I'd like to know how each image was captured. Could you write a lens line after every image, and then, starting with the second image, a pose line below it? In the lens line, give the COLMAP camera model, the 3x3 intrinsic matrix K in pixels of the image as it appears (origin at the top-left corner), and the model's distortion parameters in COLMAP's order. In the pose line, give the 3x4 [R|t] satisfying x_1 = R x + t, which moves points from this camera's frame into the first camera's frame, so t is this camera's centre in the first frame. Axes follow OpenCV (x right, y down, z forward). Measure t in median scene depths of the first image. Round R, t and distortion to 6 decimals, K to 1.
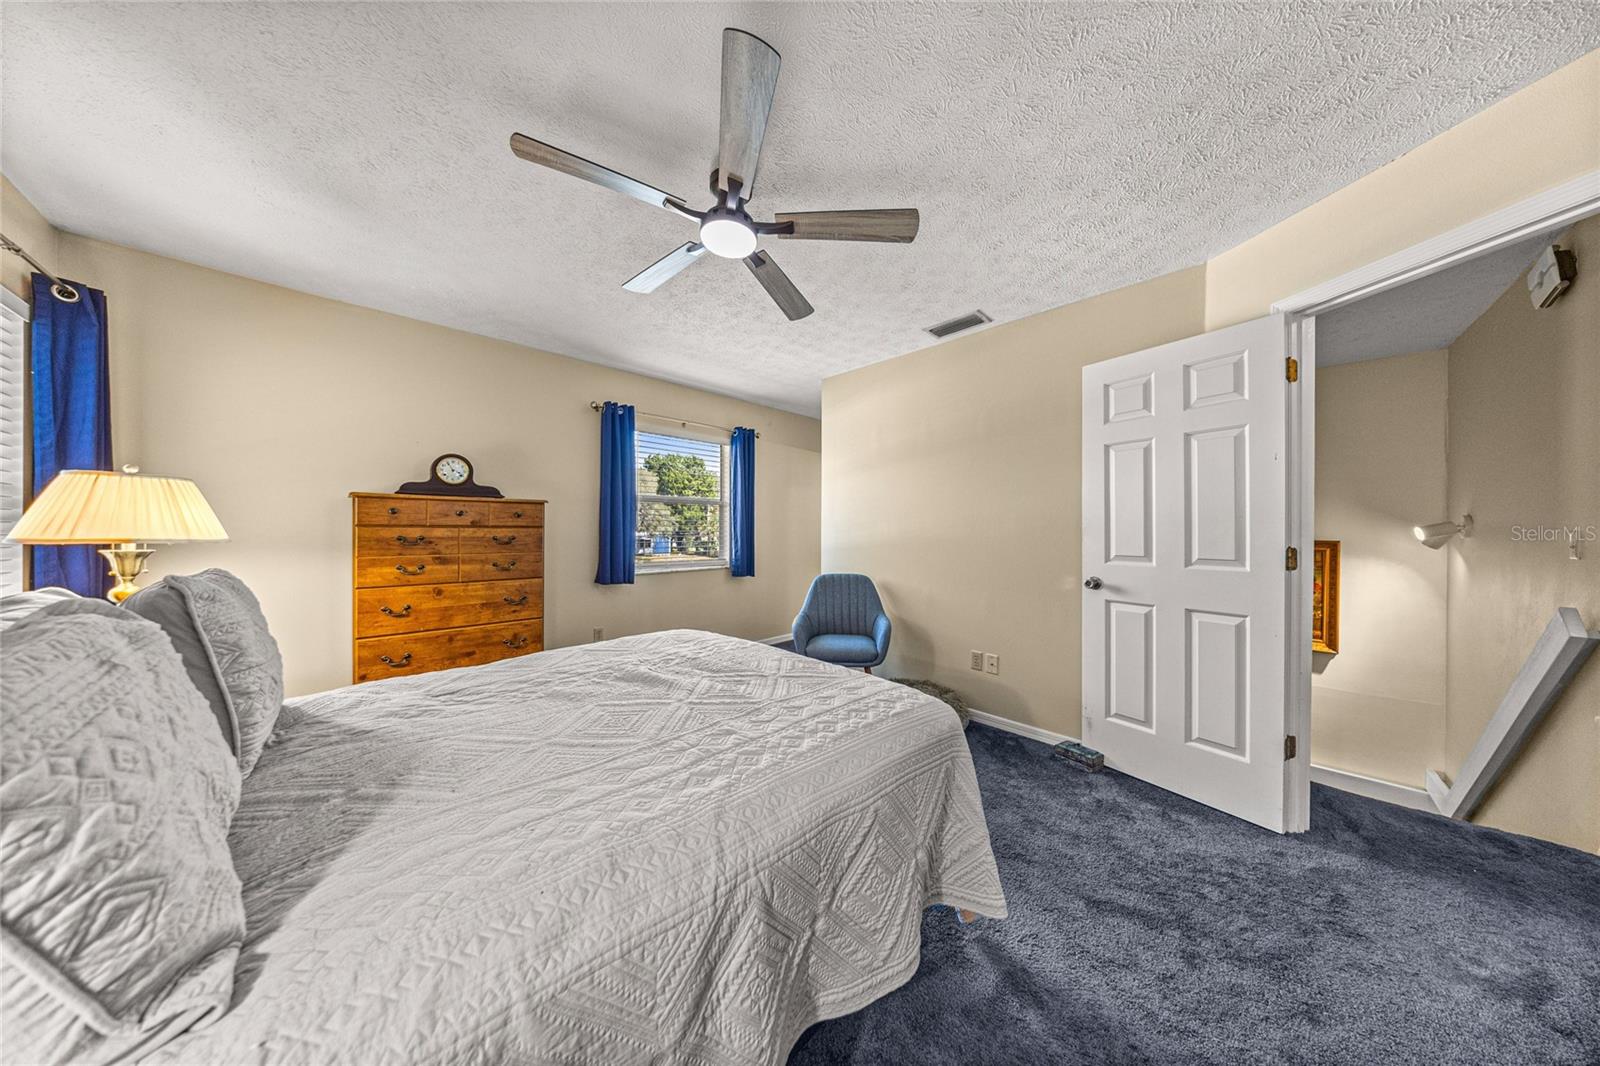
lens RADIAL K [[464.5, 0, 796.4], [0, 464.5, 526.5], [0, 0, 1]] dist [0.006369, -0.000026]
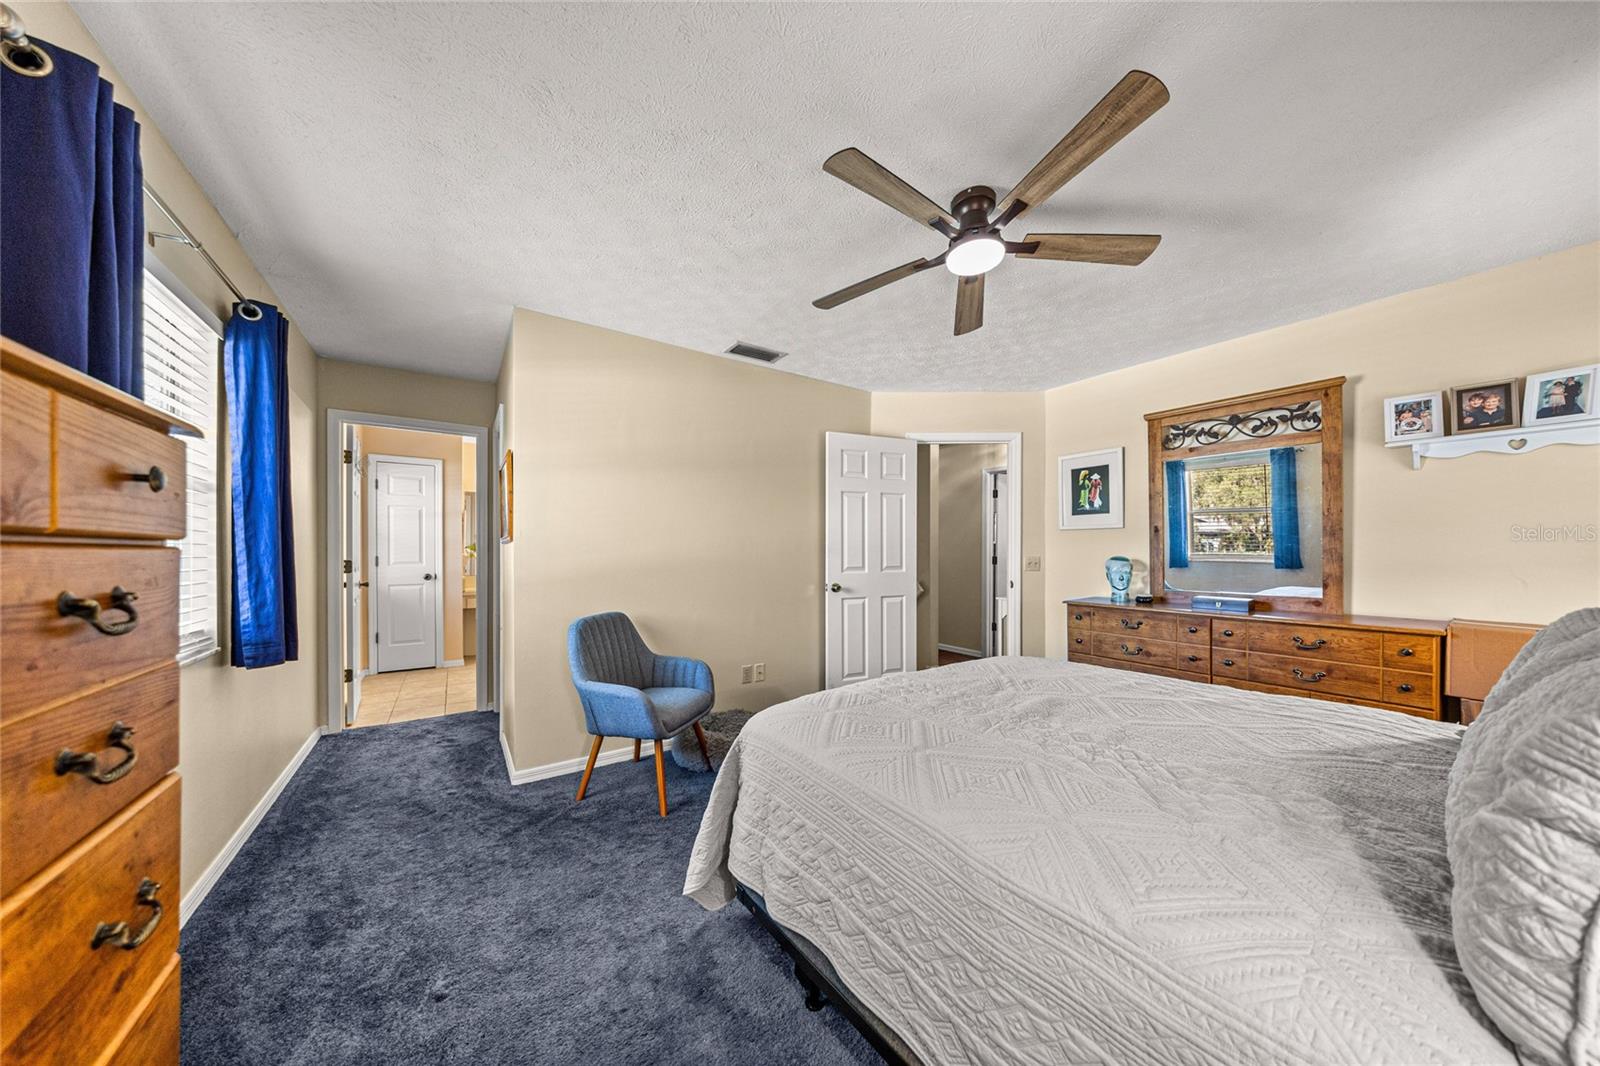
lens RADIAL K [[509.9, 0, 810.3], [0, 509.9, 552.3], [0, 0, 1]] dist [-0.000067, 0.000018]
pose [[0.165927, -0.005565, 0.986122, -0.923102], [-0.006822, 0.999954, 0.006790, 0.004091], [-0.986114, -0.007854, 0.165882, 0.839555]]
